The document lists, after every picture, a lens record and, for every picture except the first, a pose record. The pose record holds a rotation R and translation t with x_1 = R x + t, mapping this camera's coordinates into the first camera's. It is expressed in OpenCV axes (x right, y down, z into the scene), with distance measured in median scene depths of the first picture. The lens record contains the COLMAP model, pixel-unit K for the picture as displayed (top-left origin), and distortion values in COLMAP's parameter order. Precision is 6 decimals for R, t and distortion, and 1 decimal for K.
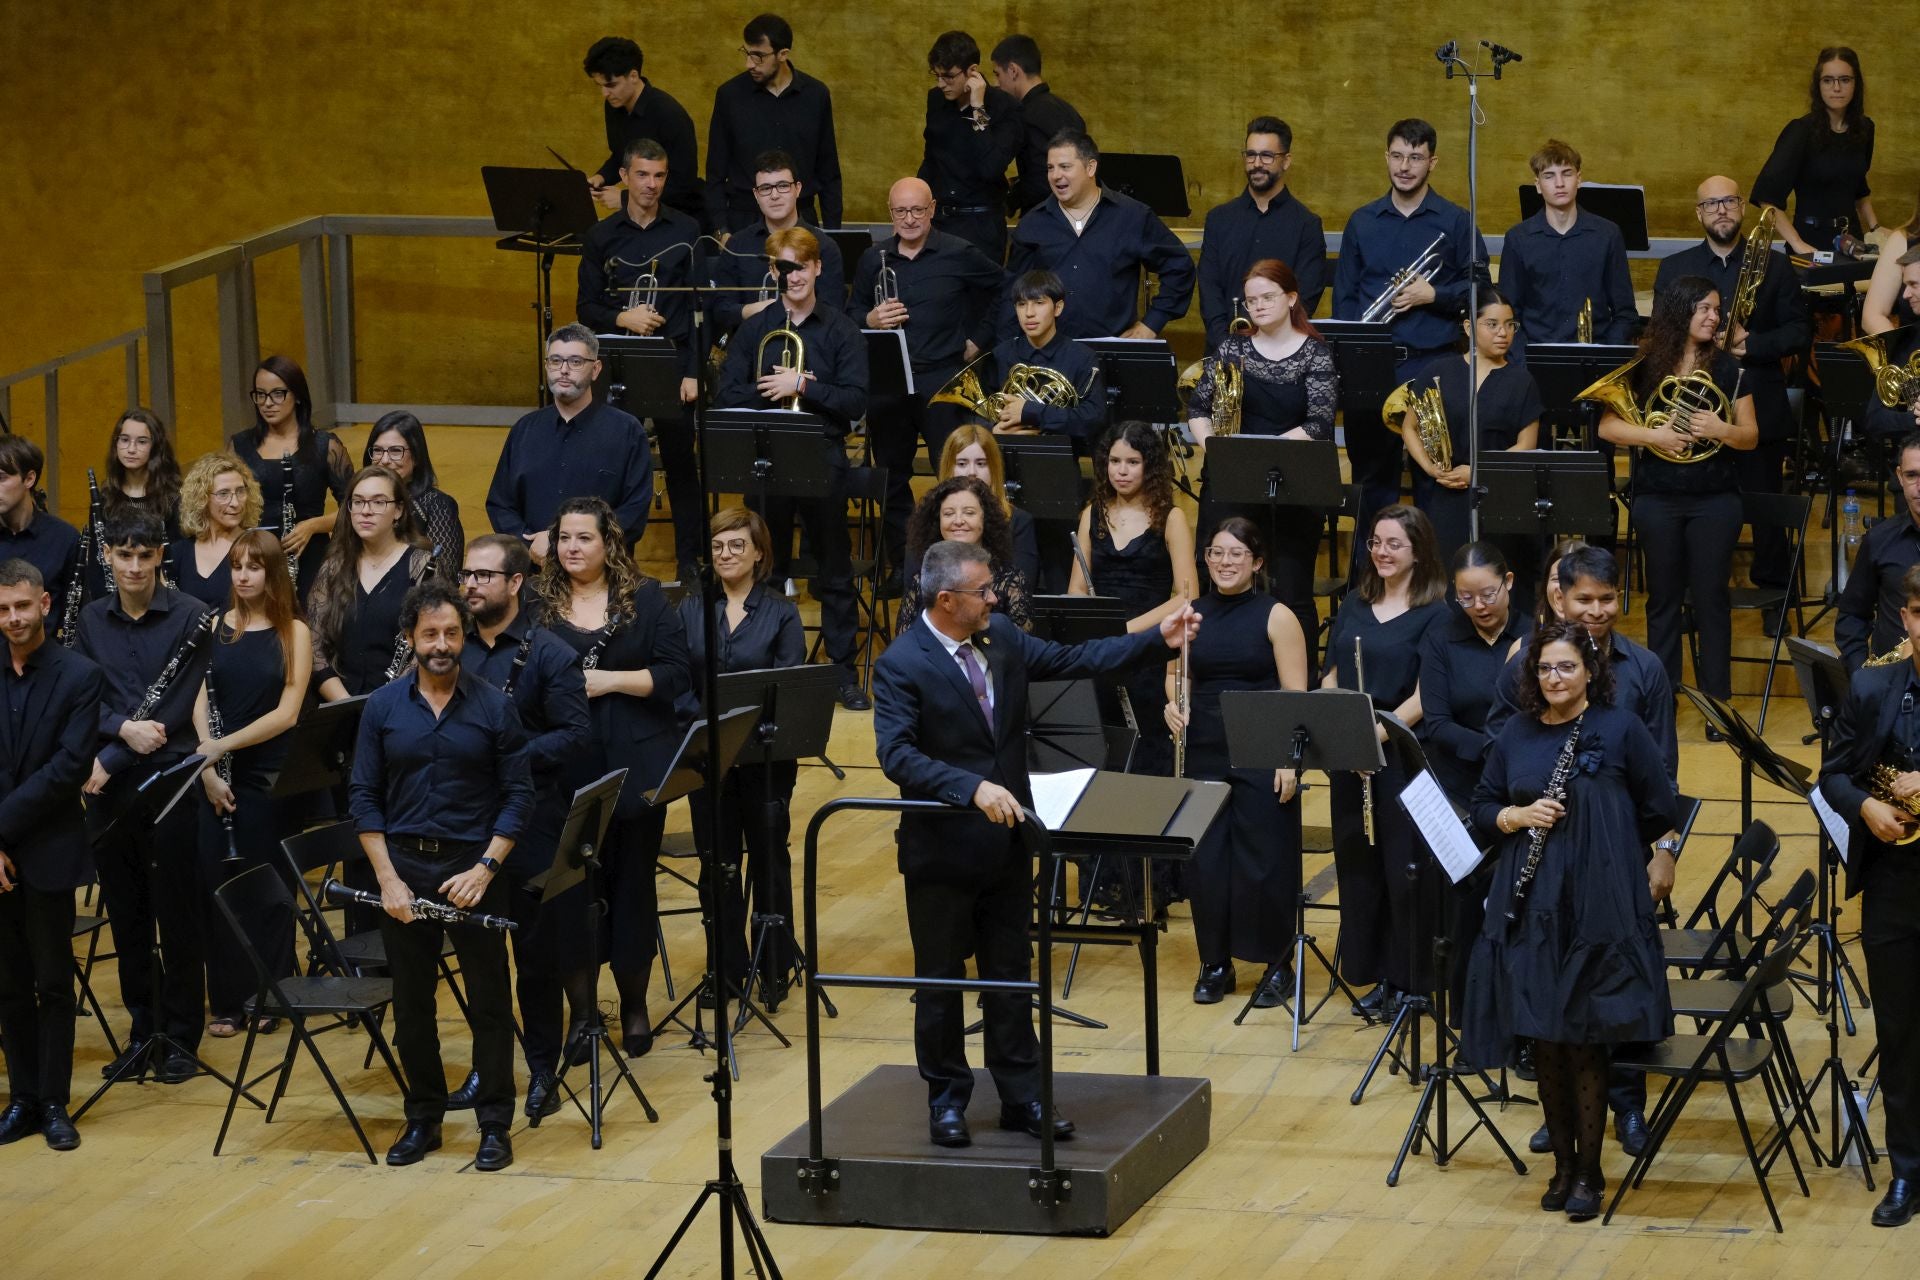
lens RADIAL K [[8529.3, 0, 959.5], [0, 8529.3, 550.6], [0, 0, 1]] dist [0.179703, -2.218897]
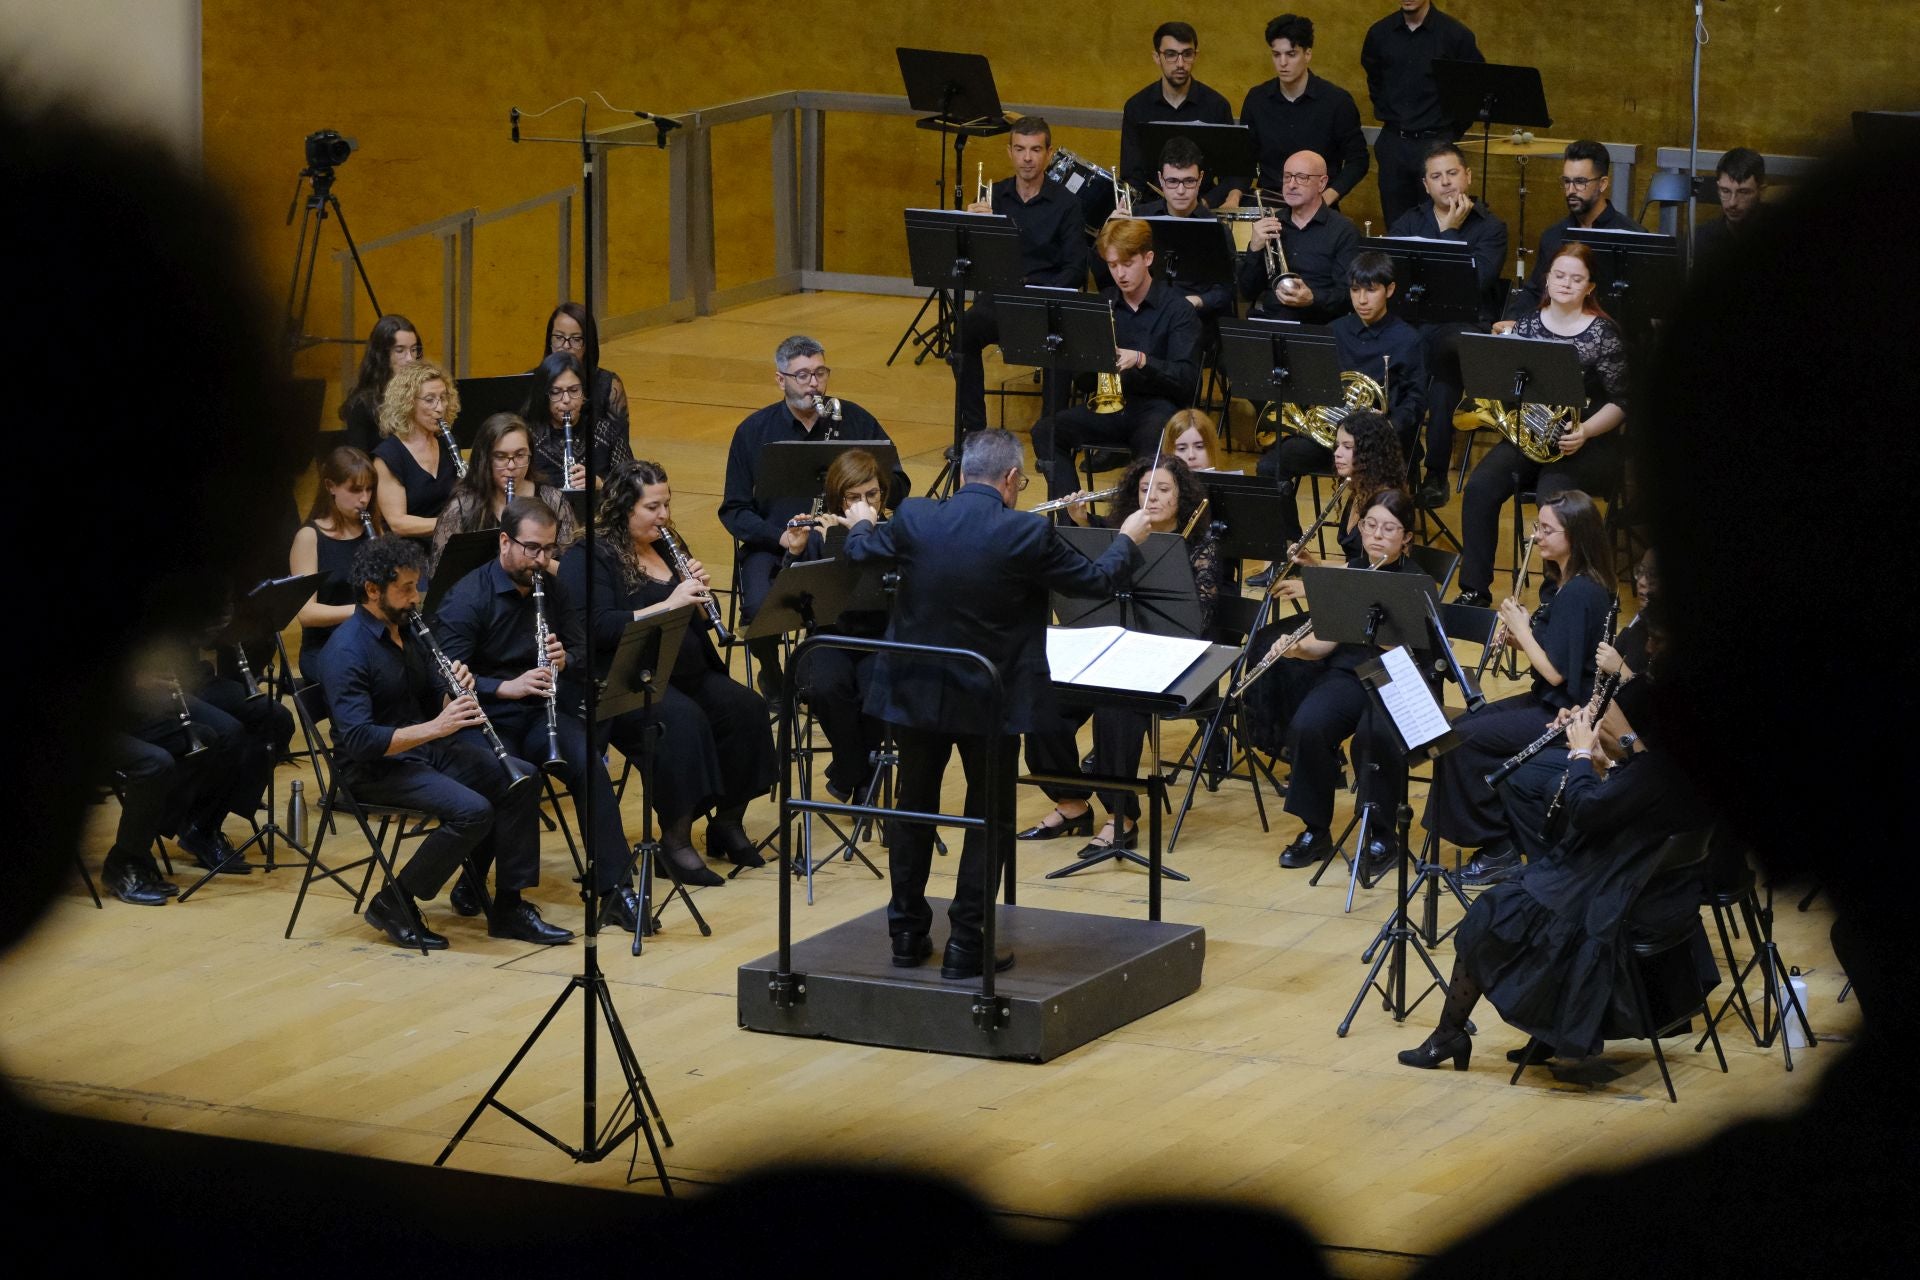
lens RADIAL K [[8547.6, 0, 960.8], [0, 8547.6, 595.3], [0, 0, 1]] dist [-0.055043, 1.469468]
pose [[0.984545, 0.058269, -0.165153, 0.160503], [-0.056115, 0.998268, 0.017684, 0.003862], [0.165897, -0.008143, 0.986109, -0.040598]]
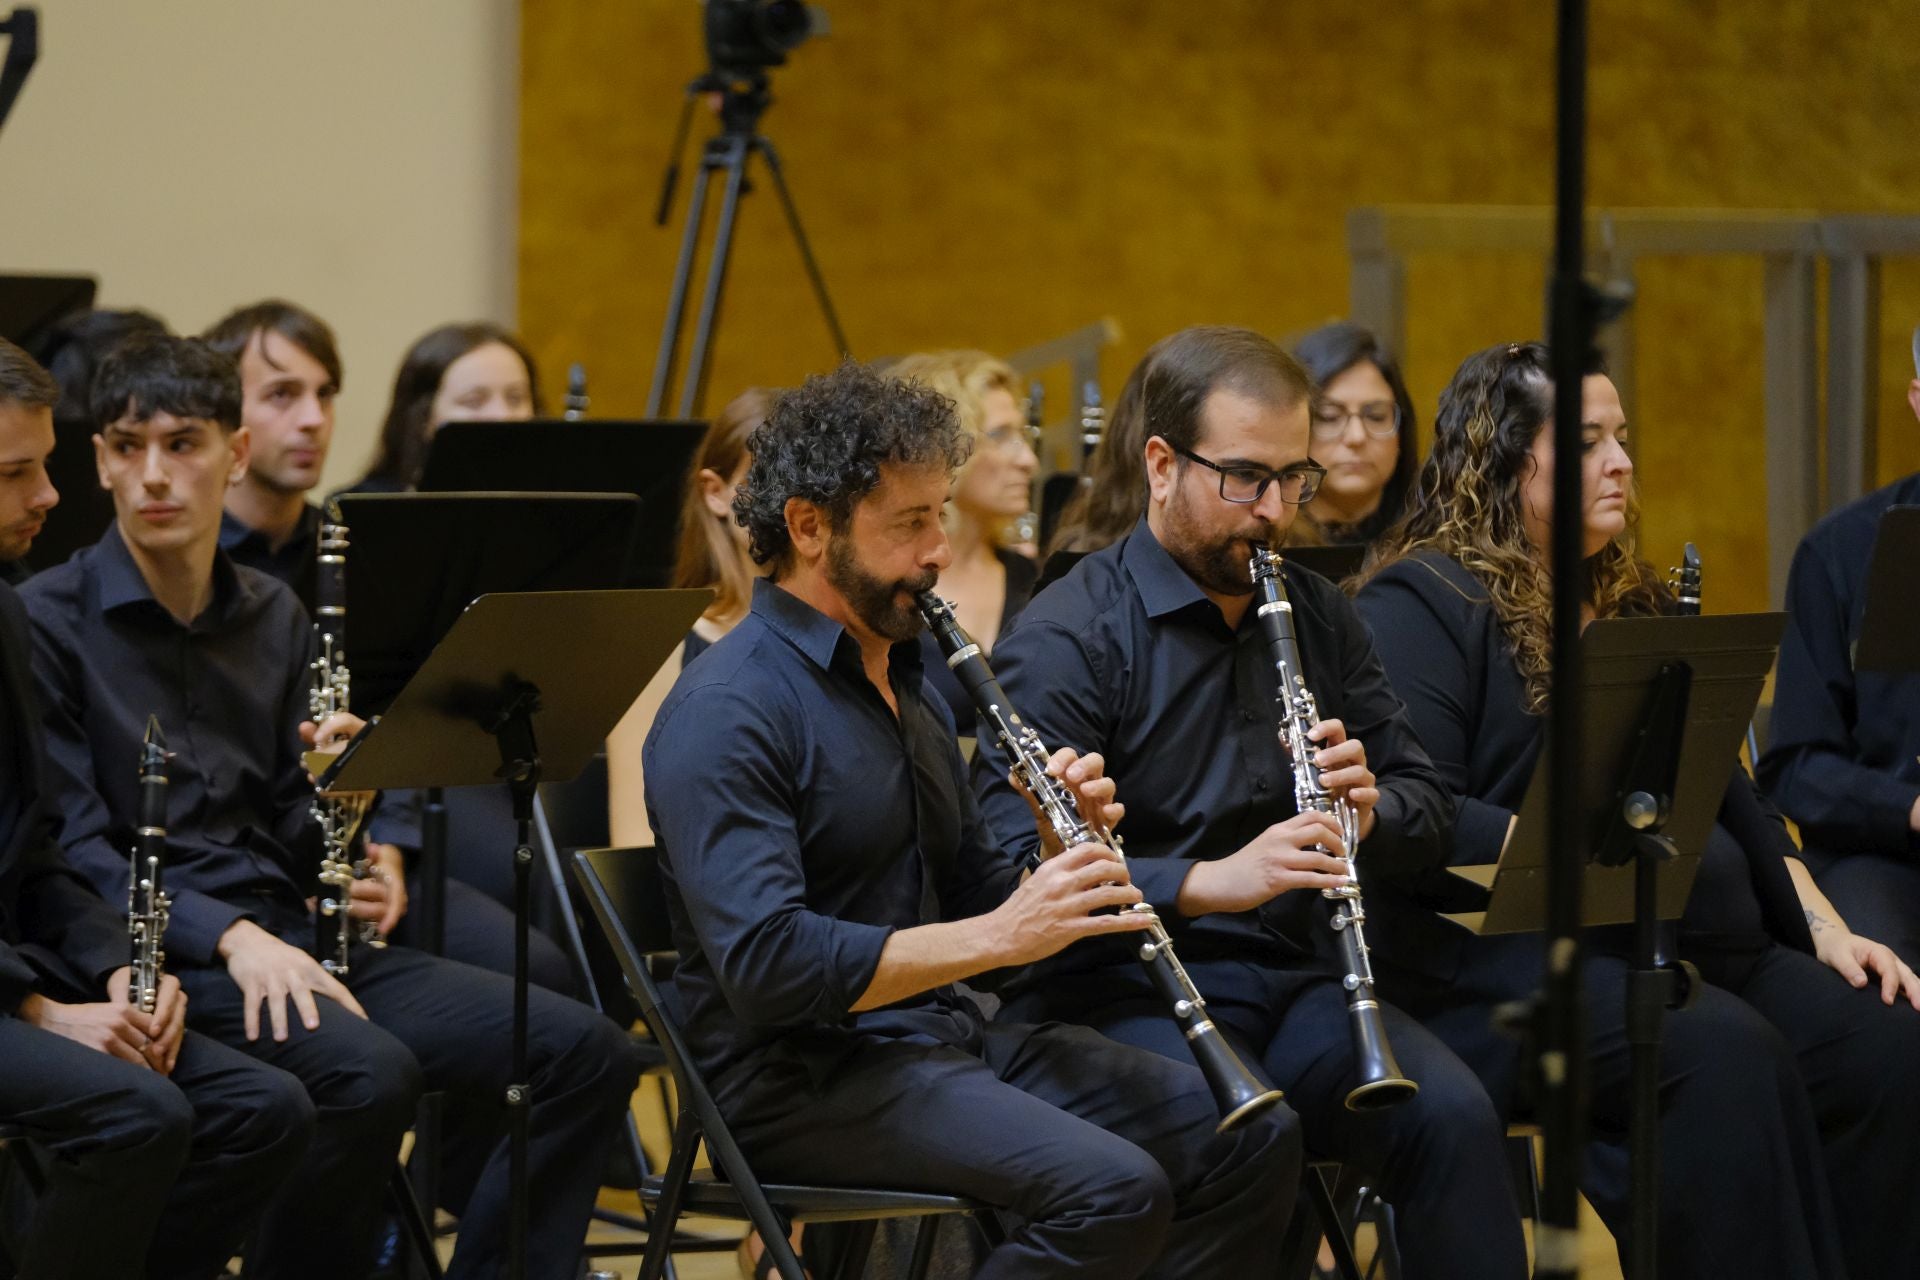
lens RADIAL K [[11161.0, 0, 955.9], [0, 11161.0, 454.6], [0, 0, 1]] dist [-0.007423, 42.641804]
pose [[0.970637, 0.034021, -0.238131, 0.035153], [-0.067633, 0.988611, -0.134438, 0.079204], [0.230845, 0.146596, 0.961884, 0.521799]]
